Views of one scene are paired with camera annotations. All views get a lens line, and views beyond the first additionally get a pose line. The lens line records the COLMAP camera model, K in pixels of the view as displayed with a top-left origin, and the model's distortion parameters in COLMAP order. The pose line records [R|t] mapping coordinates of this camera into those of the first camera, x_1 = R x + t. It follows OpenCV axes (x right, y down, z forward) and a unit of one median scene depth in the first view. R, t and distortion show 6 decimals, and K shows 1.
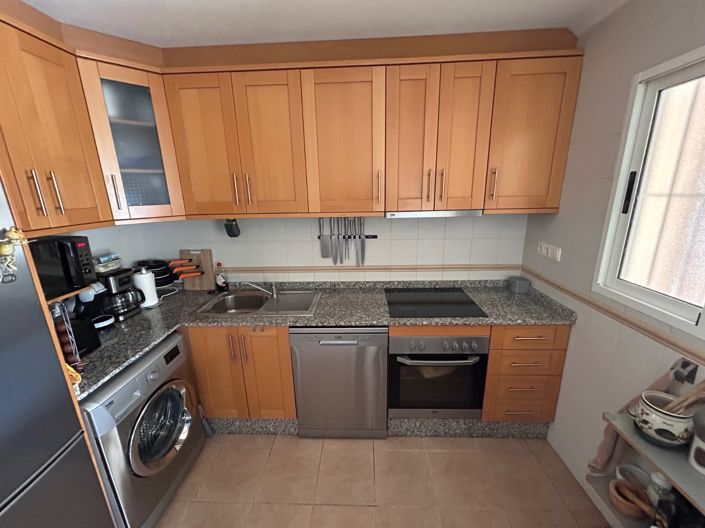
lens RADIAL K [[283.6, 0, 352.5], [0, 283.6, 260.5], [0, 0, 1]] dist [0.016330, 0.000752]
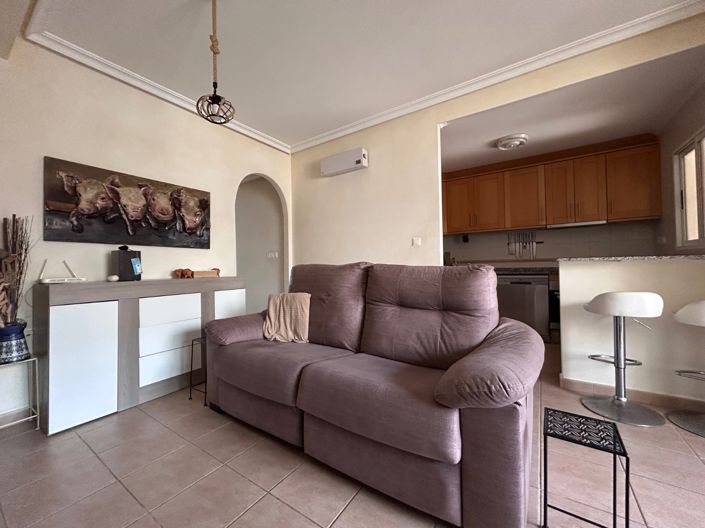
lens RADIAL K [[283.6, 0, 356.2], [0, 283.6, 264.1], [0, 0, 1]] dist [0.016330, 0.000752]
pose [[0.859646, 0.000256, -0.510890, -0.014446], [-0.126261, 0.969086, -0.211966, 0.778683], [0.495043, 0.246722, 0.833103, -1.466668]]
